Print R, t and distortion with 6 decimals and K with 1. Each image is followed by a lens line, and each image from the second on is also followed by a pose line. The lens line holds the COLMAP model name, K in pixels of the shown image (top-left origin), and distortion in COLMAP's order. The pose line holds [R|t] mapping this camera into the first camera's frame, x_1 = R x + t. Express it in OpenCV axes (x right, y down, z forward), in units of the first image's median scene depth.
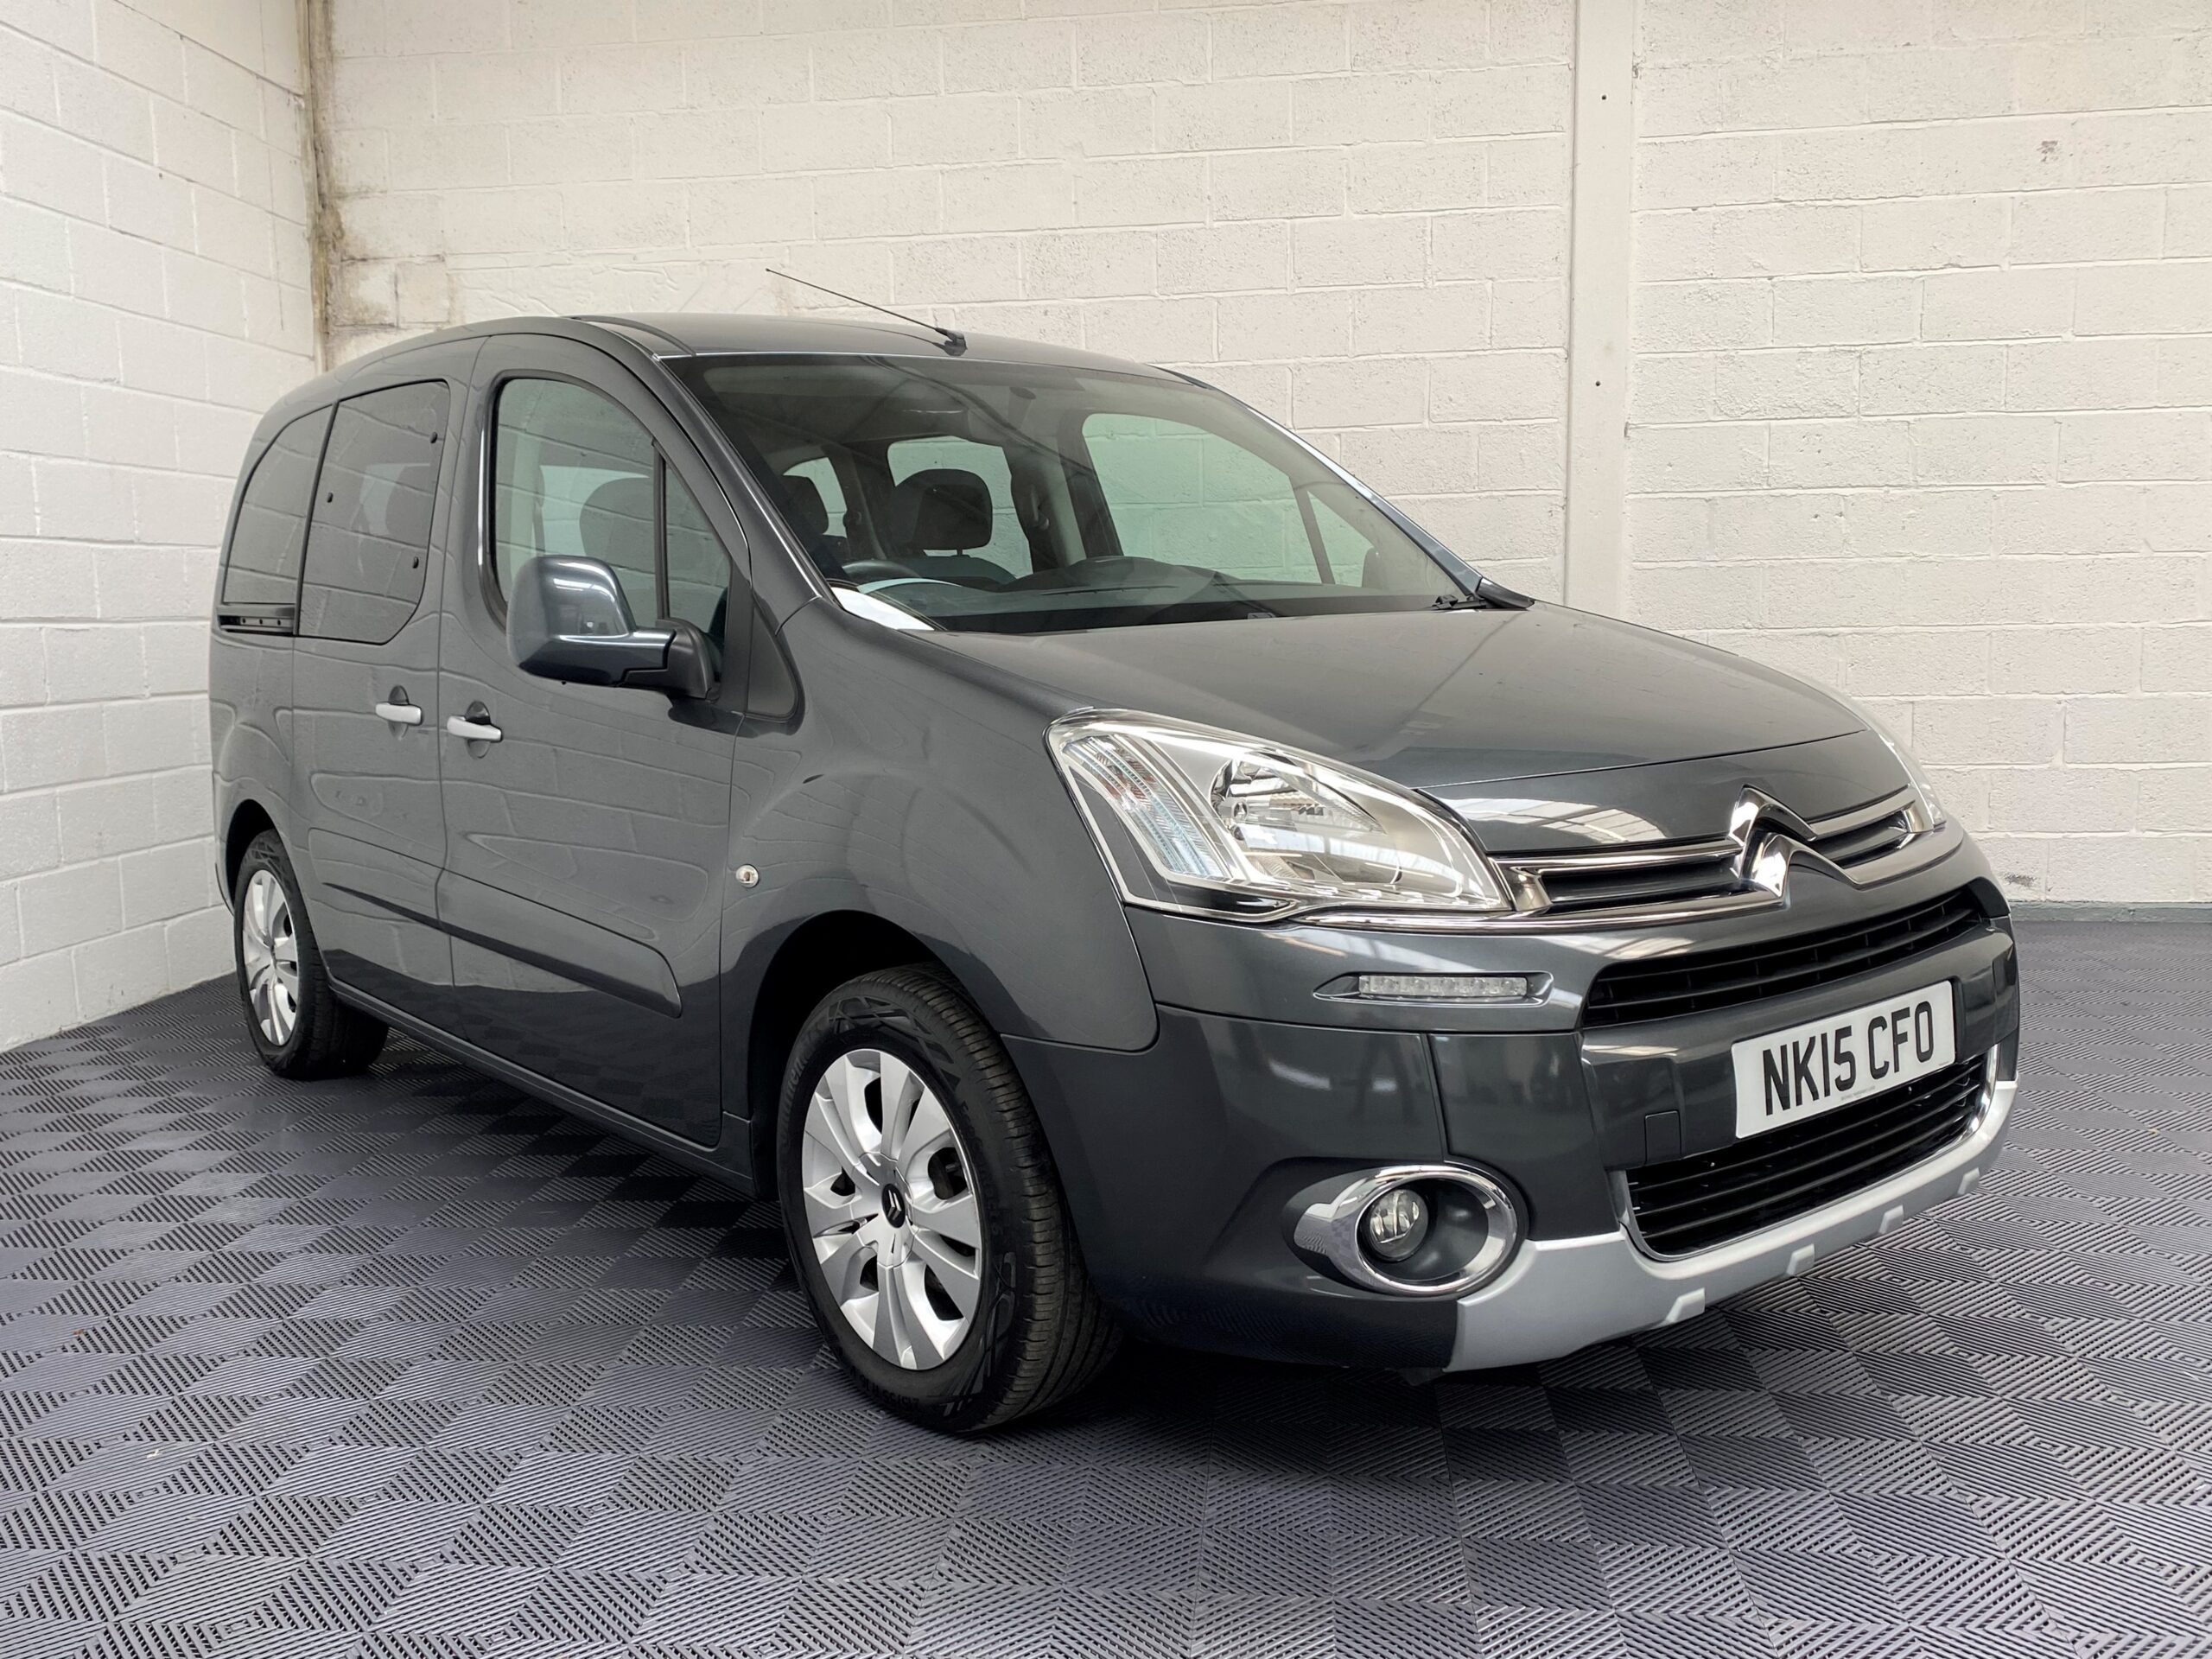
lens RADIAL K [[1888.3, 0, 1052.8], [0, 1888.3, 849.5], [0, 0, 1]] dist [0.023346, -0.002420]
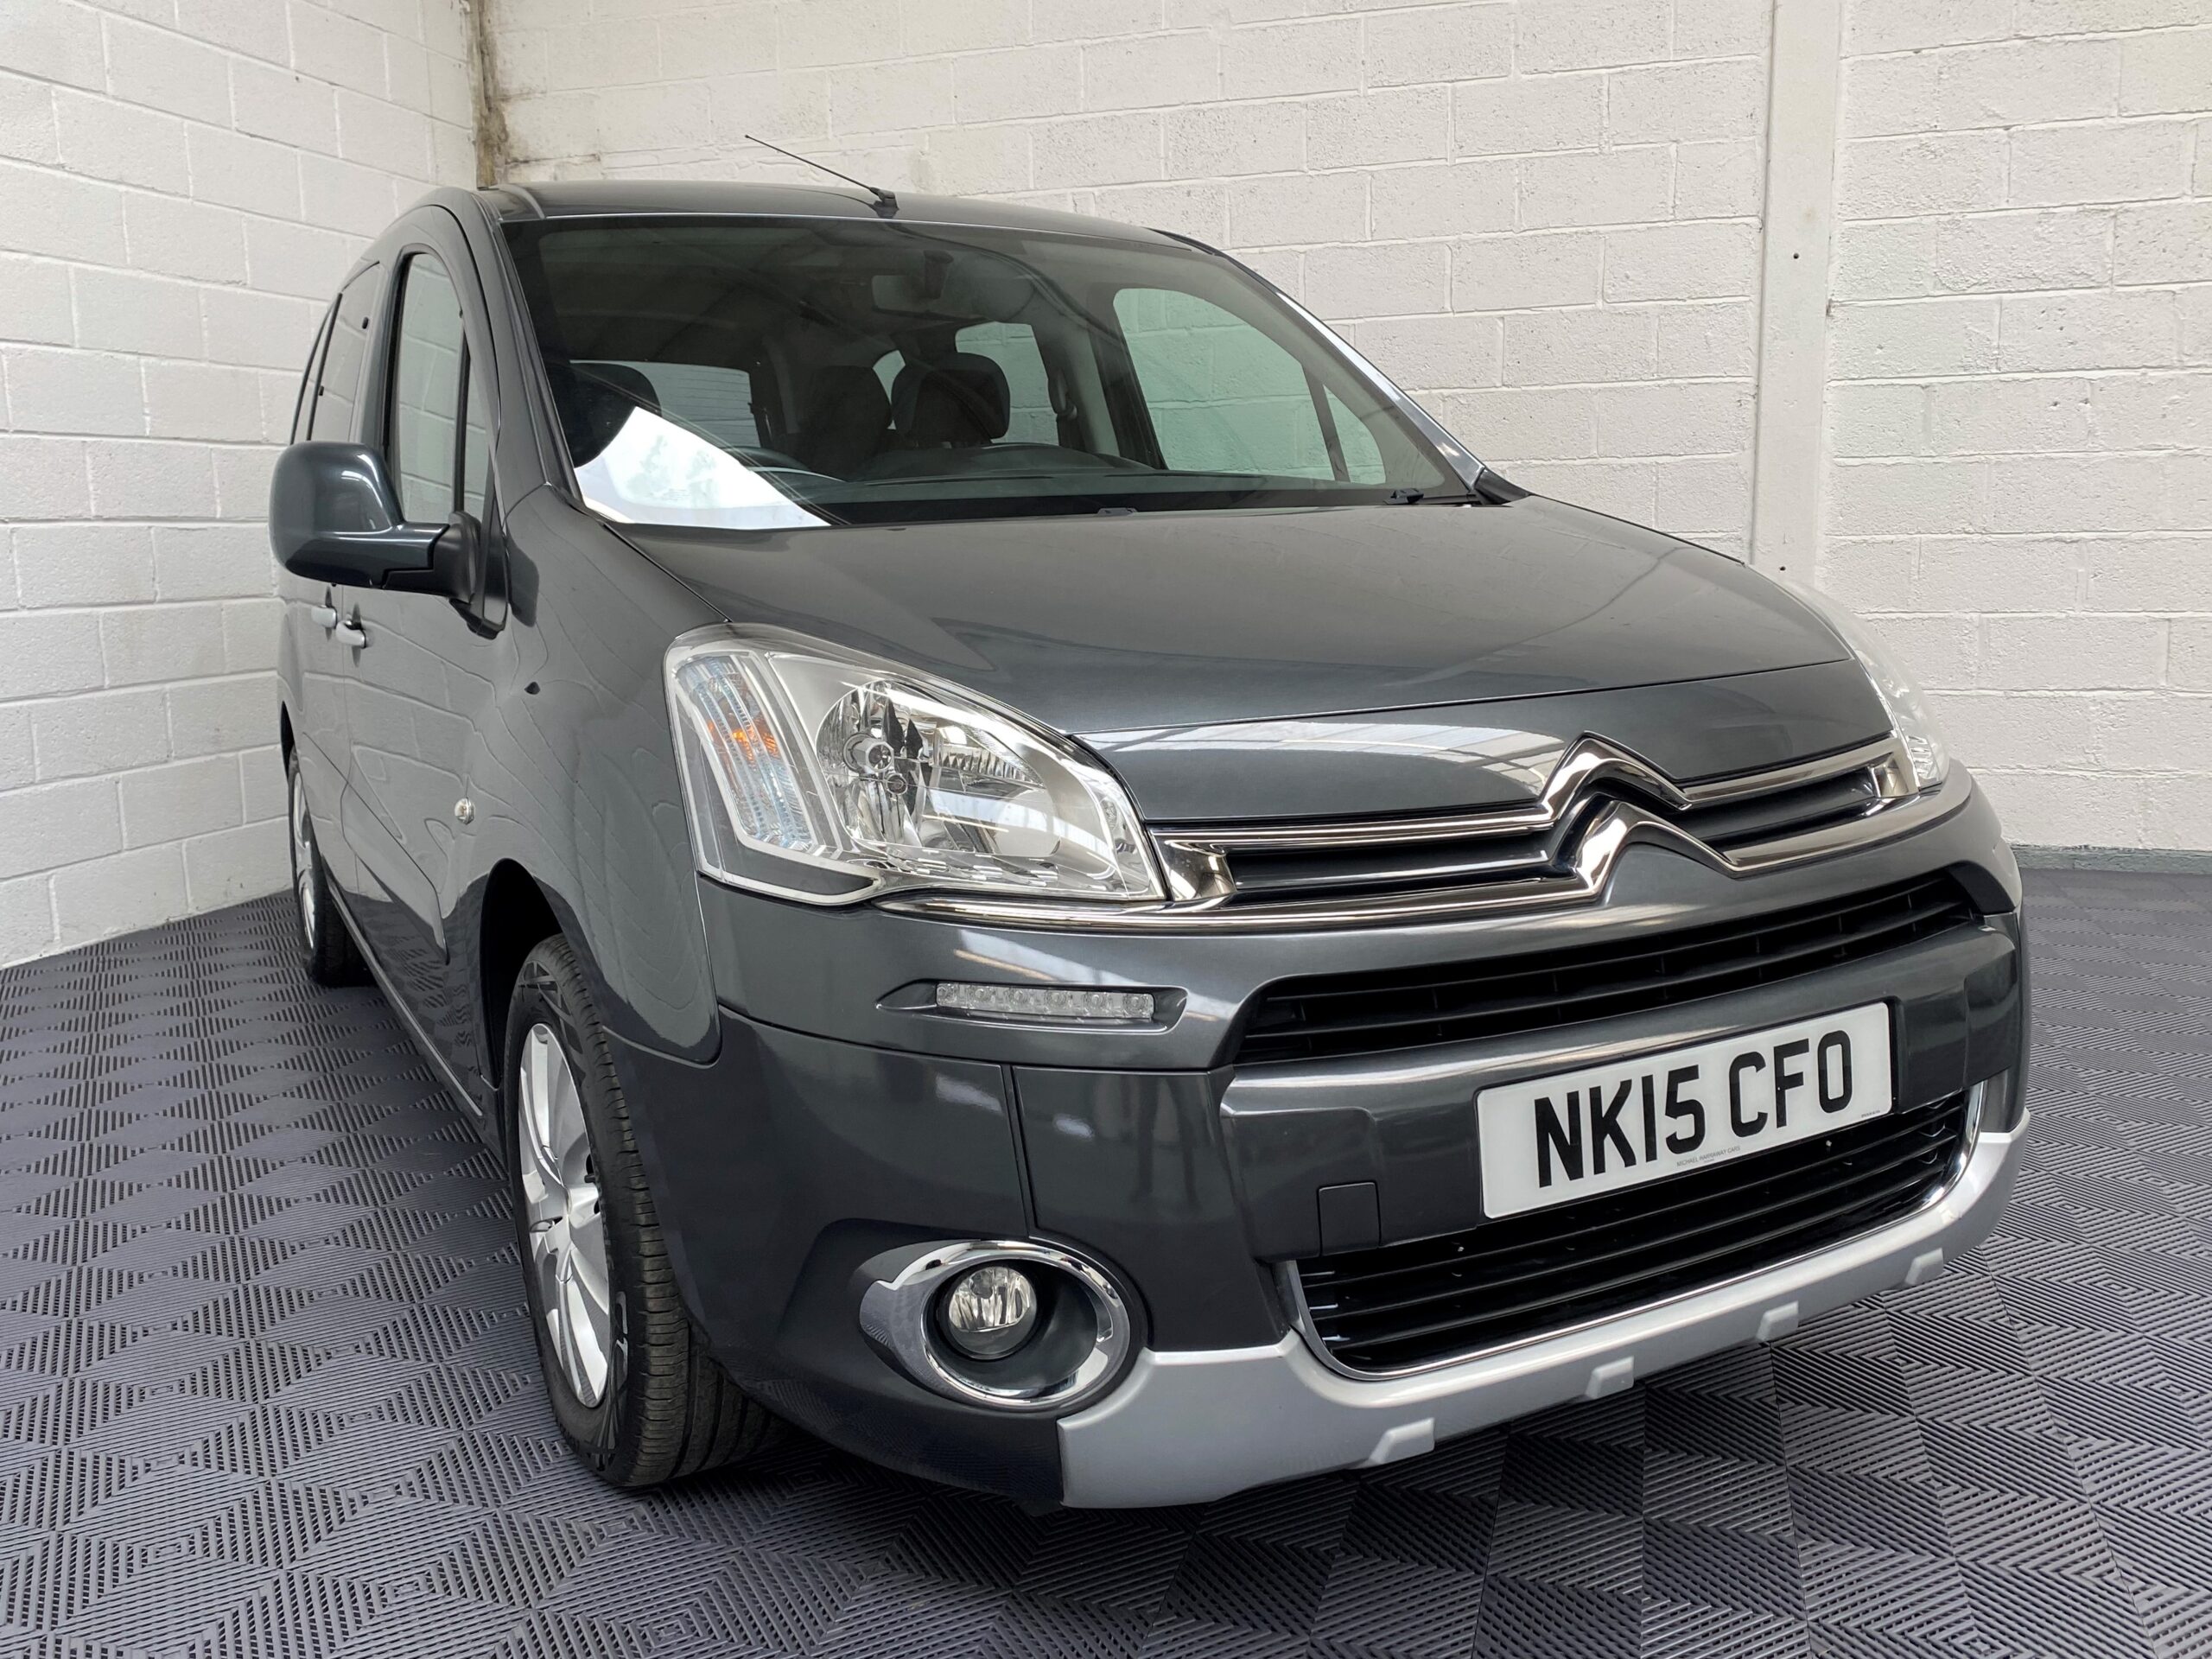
lens RADIAL K [[1818.4, 0, 1104.8], [0, 1818.4, 786.1], [0, 0, 1]] dist [0.009269, 0.017929]
pose [[0.985894, 0.026321, -0.165290, 0.244189], [-0.022877, 0.999480, 0.022708, -0.020918], [0.165802, -0.018607, 0.985984, 0.210737]]
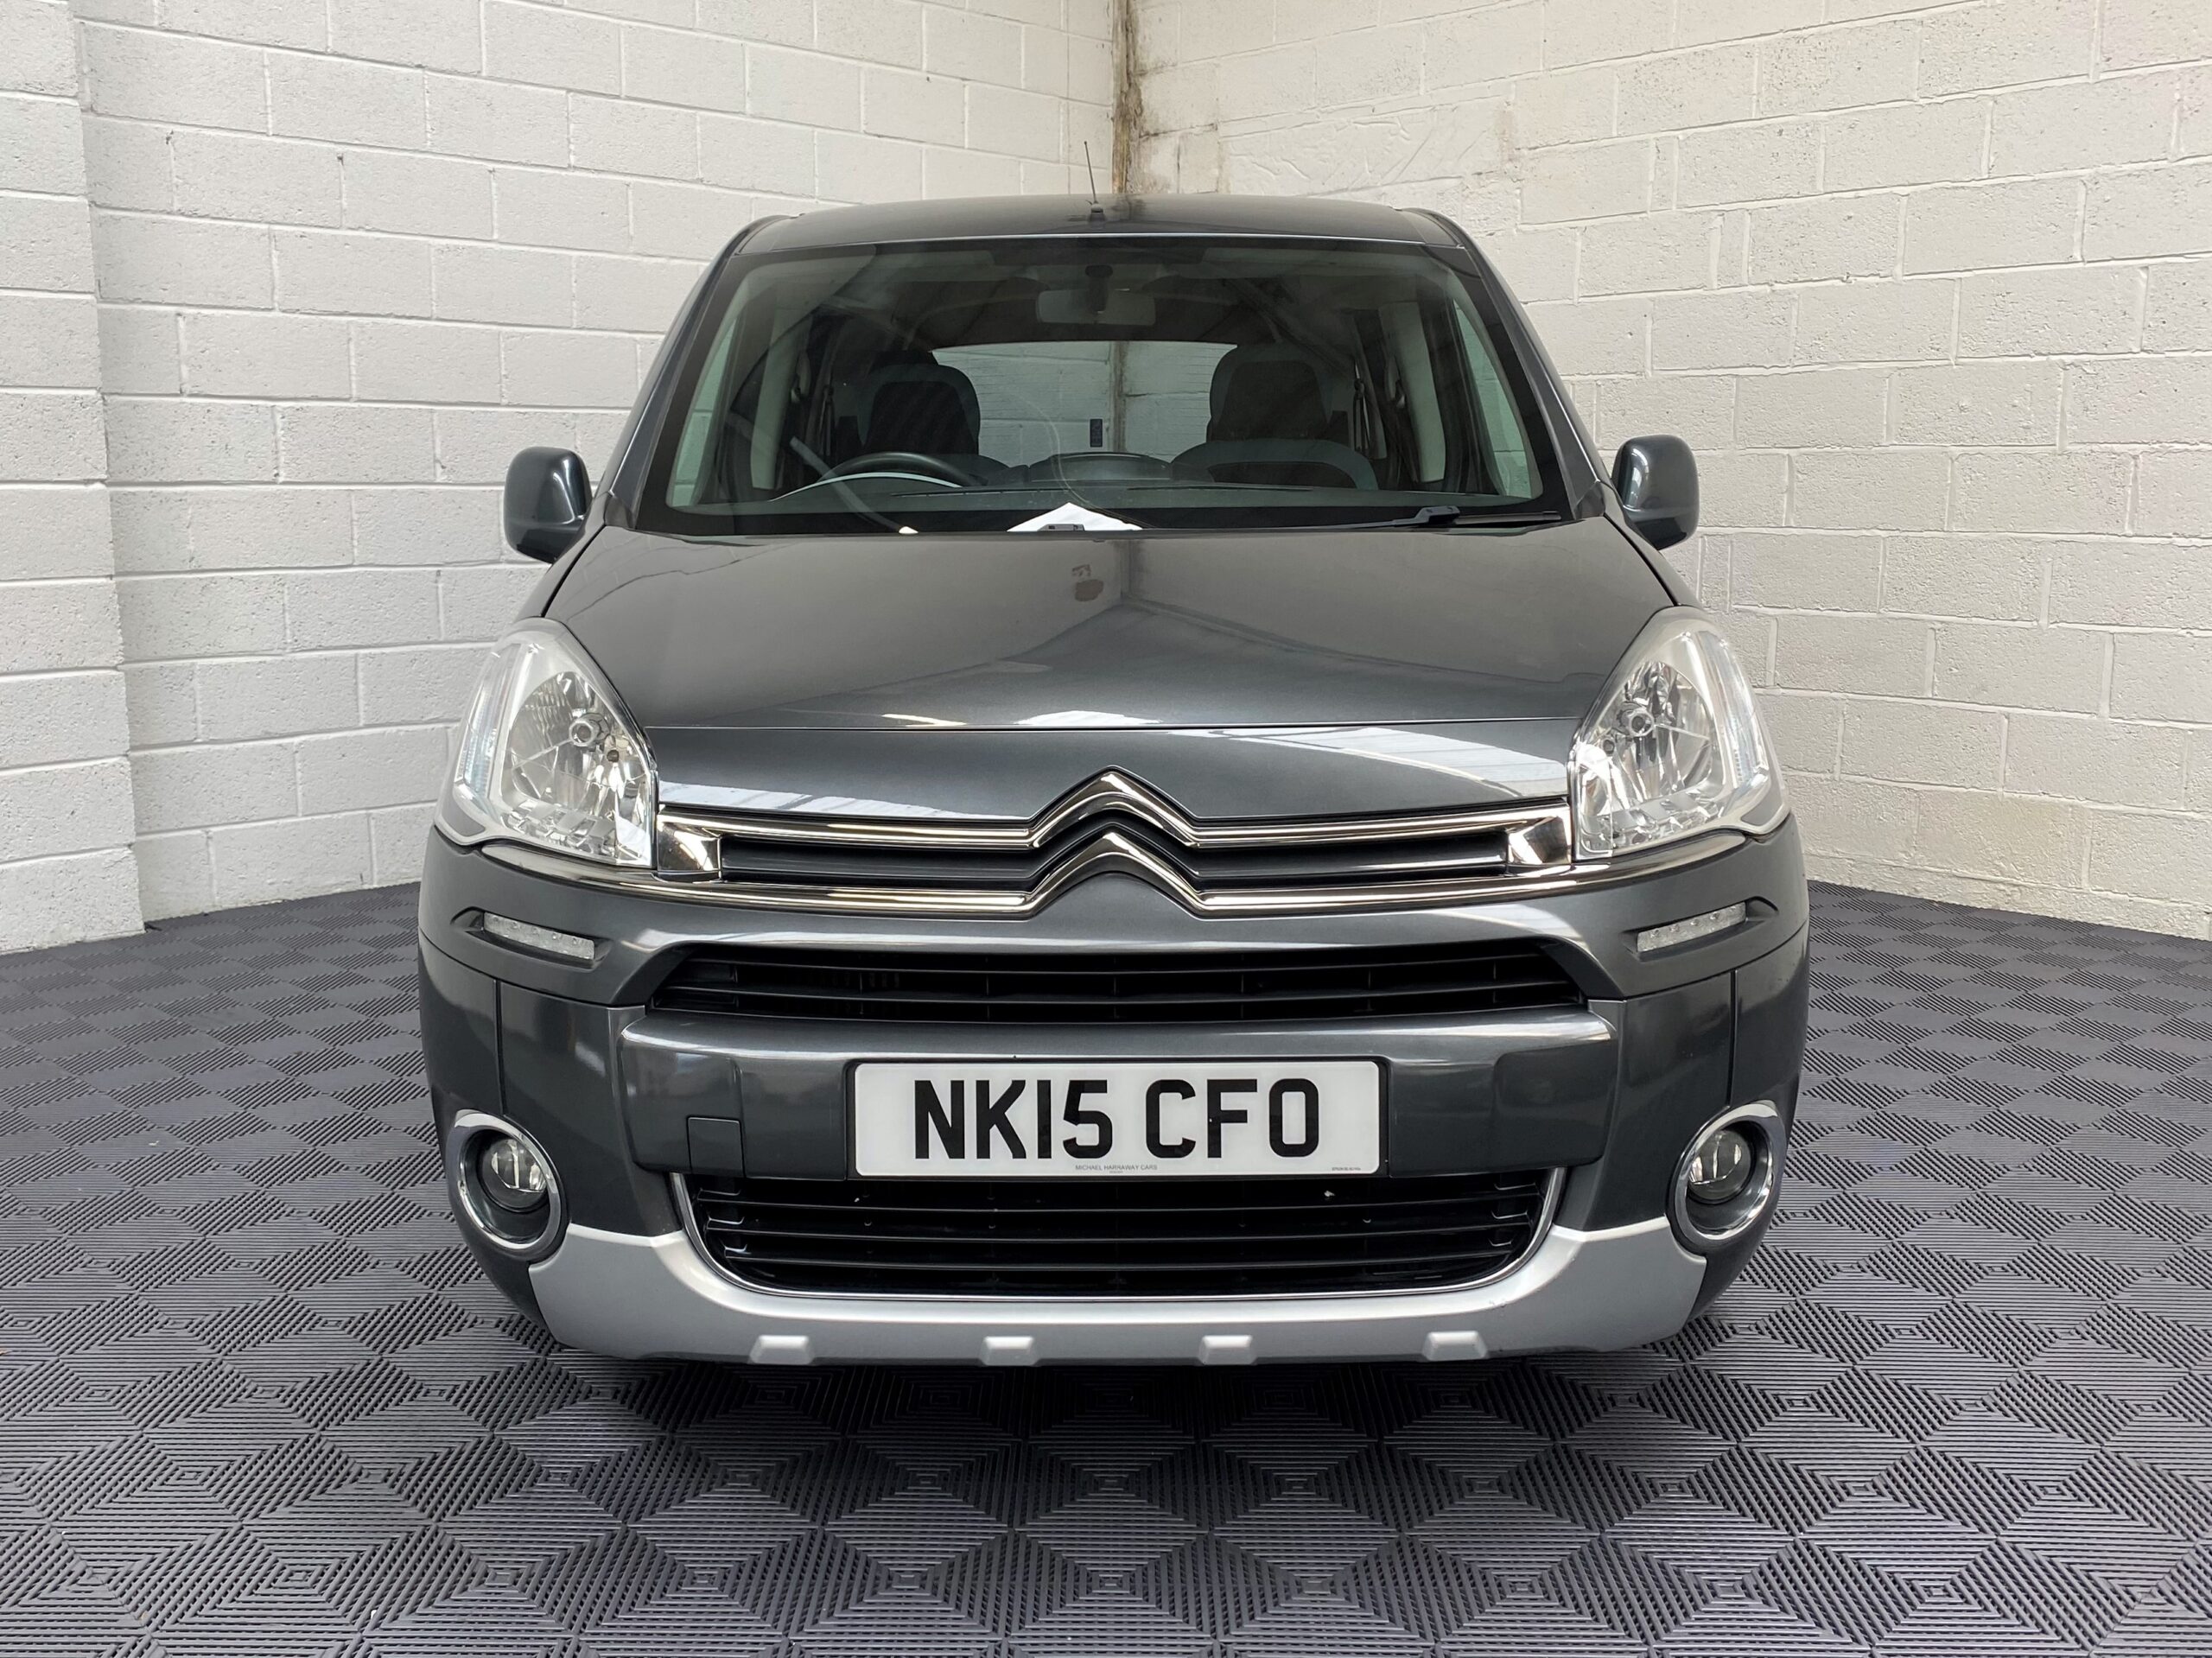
lens RADIAL K [[2036.5, 0, 1086.8], [0, 2036.5, 759.2], [0, 0, 1]] dist [0.070708, -0.089057]
pose [[0.783071, 0.109756, -0.612171, 0.732949], [-0.098133, 0.993780, 0.052647, -0.067842], [0.614142, 0.018848, 0.788971, 0.250957]]
